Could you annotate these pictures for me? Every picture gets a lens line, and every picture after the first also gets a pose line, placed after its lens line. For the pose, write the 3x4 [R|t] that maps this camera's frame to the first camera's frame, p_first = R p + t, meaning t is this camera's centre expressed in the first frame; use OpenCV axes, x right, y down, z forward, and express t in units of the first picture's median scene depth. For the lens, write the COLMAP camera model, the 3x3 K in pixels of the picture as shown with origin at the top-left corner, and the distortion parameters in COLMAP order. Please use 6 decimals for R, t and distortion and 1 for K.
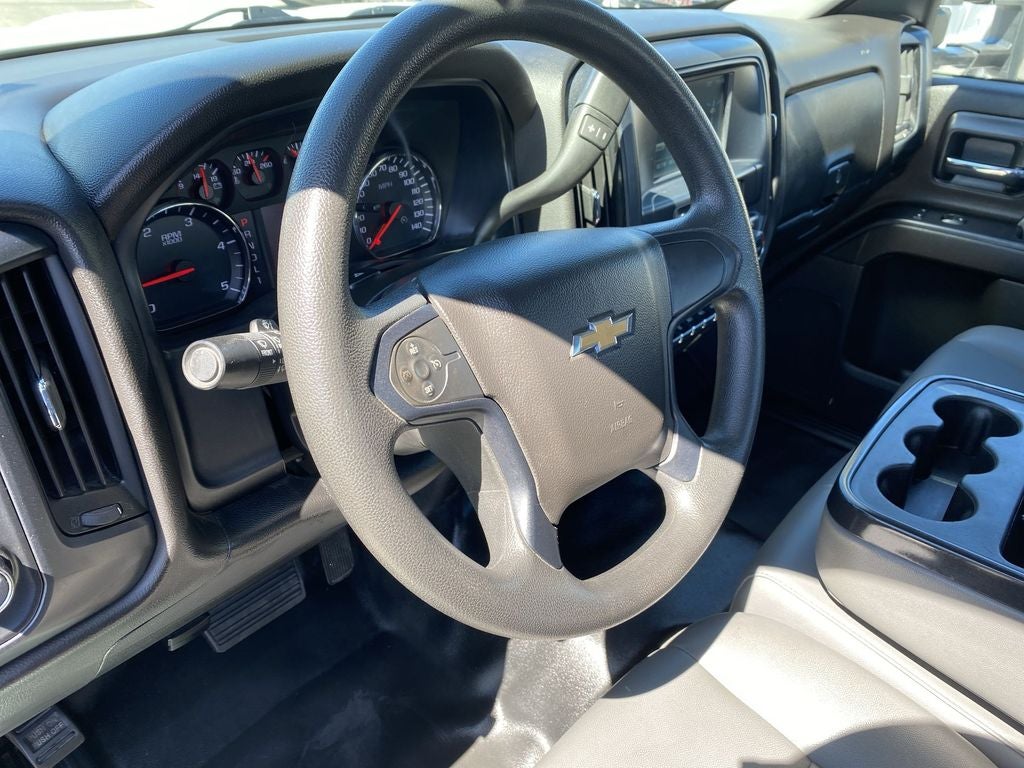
lens RADIAL K [[803.1, 0, 552.4], [0, 803.1, 383.8], [0, 0, 1]] dist [-0.038976, -0.002992]
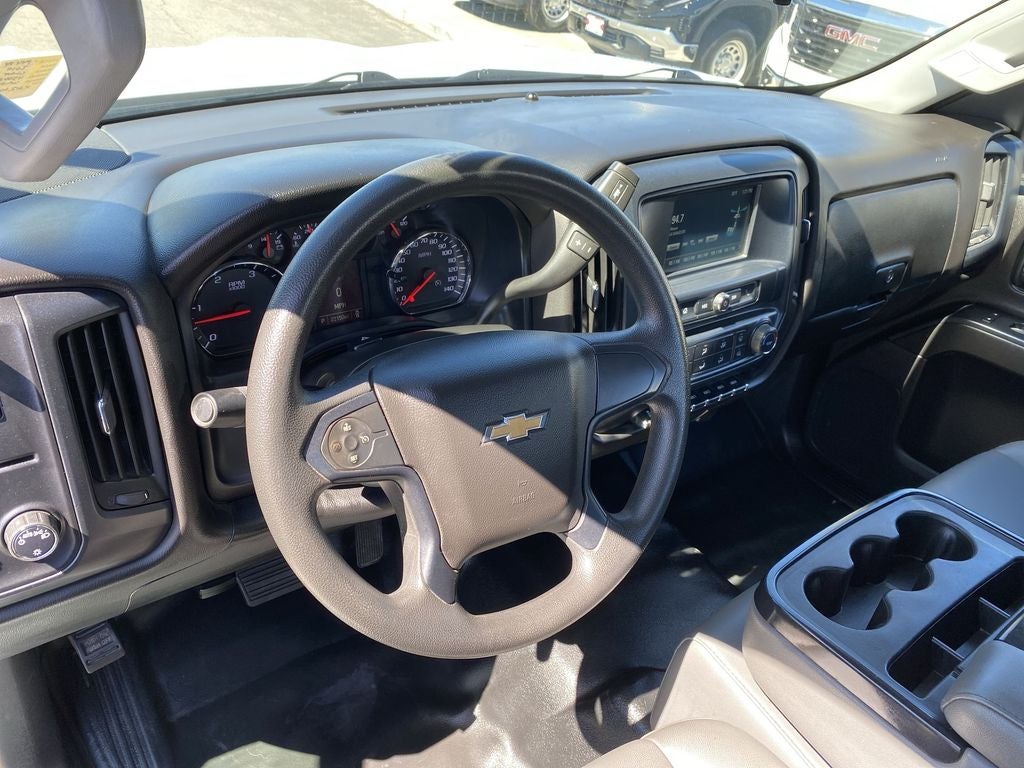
lens RADIAL K [[803.1, 0, 552.4], [0, 803.1, 383.8], [0, 0, 1]] dist [-0.038976, -0.002992]
pose [[0.974657, 0.166271, -0.149660, 0.192847], [-0.167269, 0.985893, 0.005987, -0.097301], [0.148544, 0.019198, 0.988719, -0.158637]]
